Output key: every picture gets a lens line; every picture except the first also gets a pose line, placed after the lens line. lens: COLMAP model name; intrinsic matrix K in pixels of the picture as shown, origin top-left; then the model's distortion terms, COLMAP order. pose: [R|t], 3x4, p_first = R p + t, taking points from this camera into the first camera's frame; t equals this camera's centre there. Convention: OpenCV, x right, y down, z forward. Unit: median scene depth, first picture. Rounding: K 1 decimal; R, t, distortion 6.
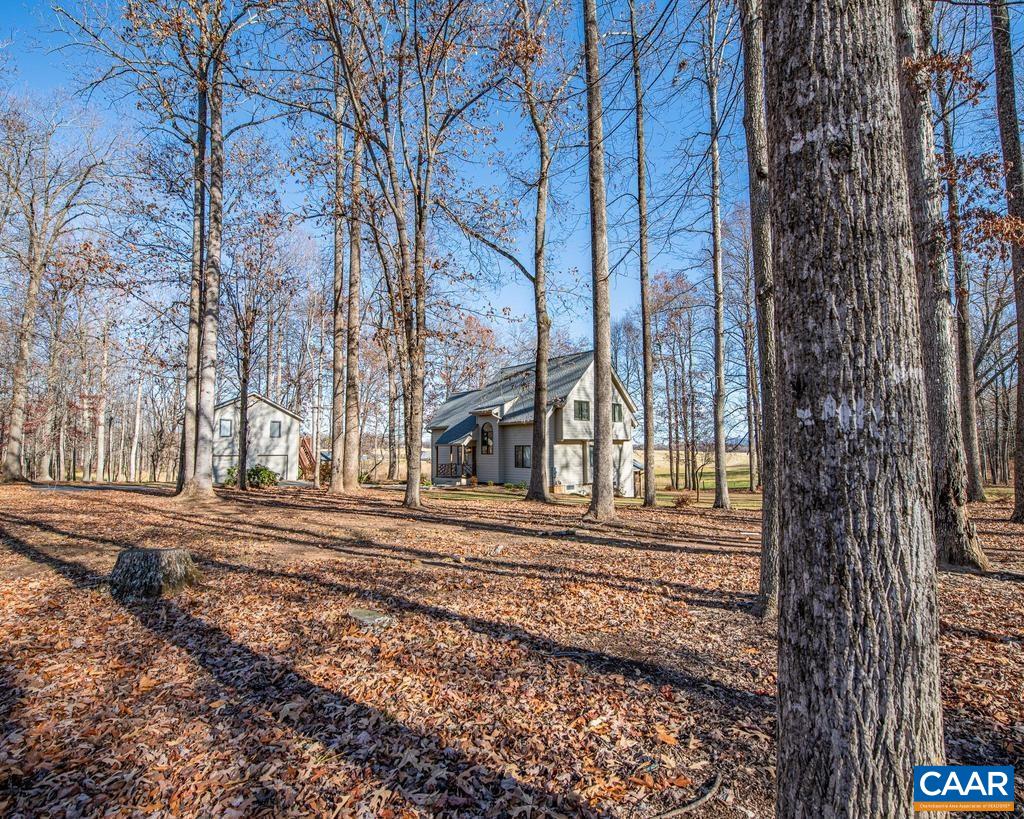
lens RADIAL K [[477.9, 0, 511.7], [0, 477.9, 415.9], [0, 0, 1]] dist [0.005346, 0.000175]
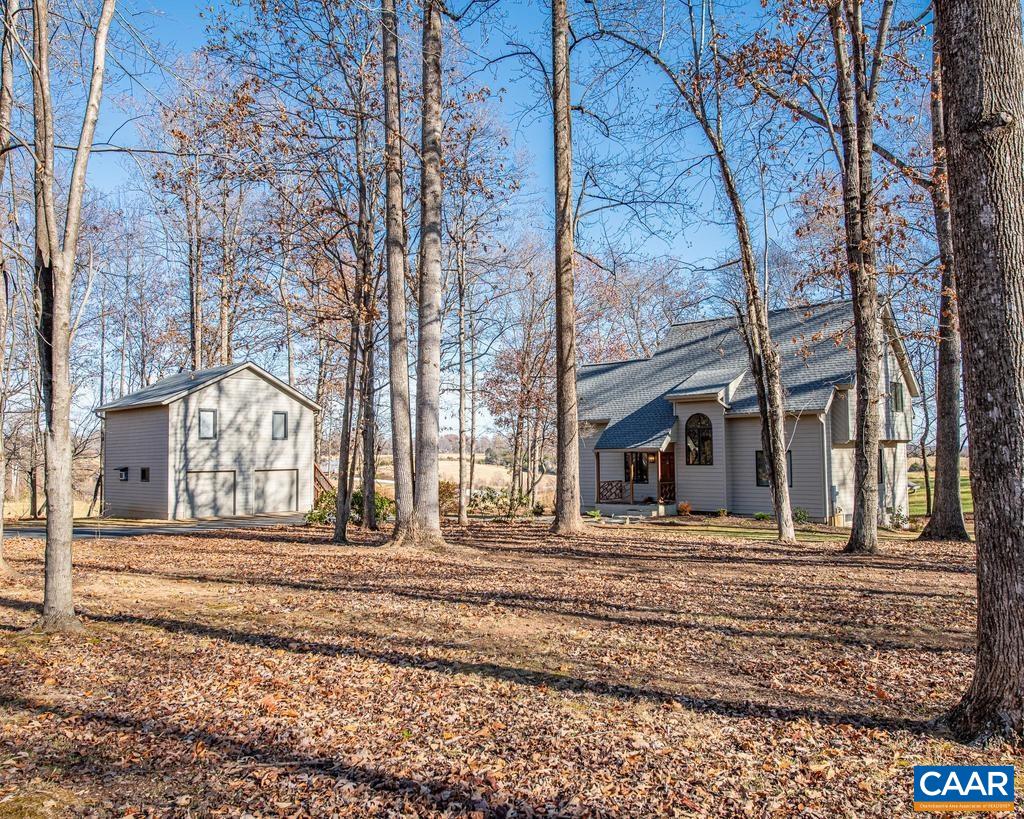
lens RADIAL K [[780.7, 0, 511.9], [0, 780.7, 405.6], [0, 0, 1]] dist [-0.003382, -0.000348]
pose [[0.994878, -0.001815, 0.101066, -0.378433], [0.000983, 0.999965, 0.008280, -0.004695], [-0.101077, -0.008138, 0.994845, 0.026653]]
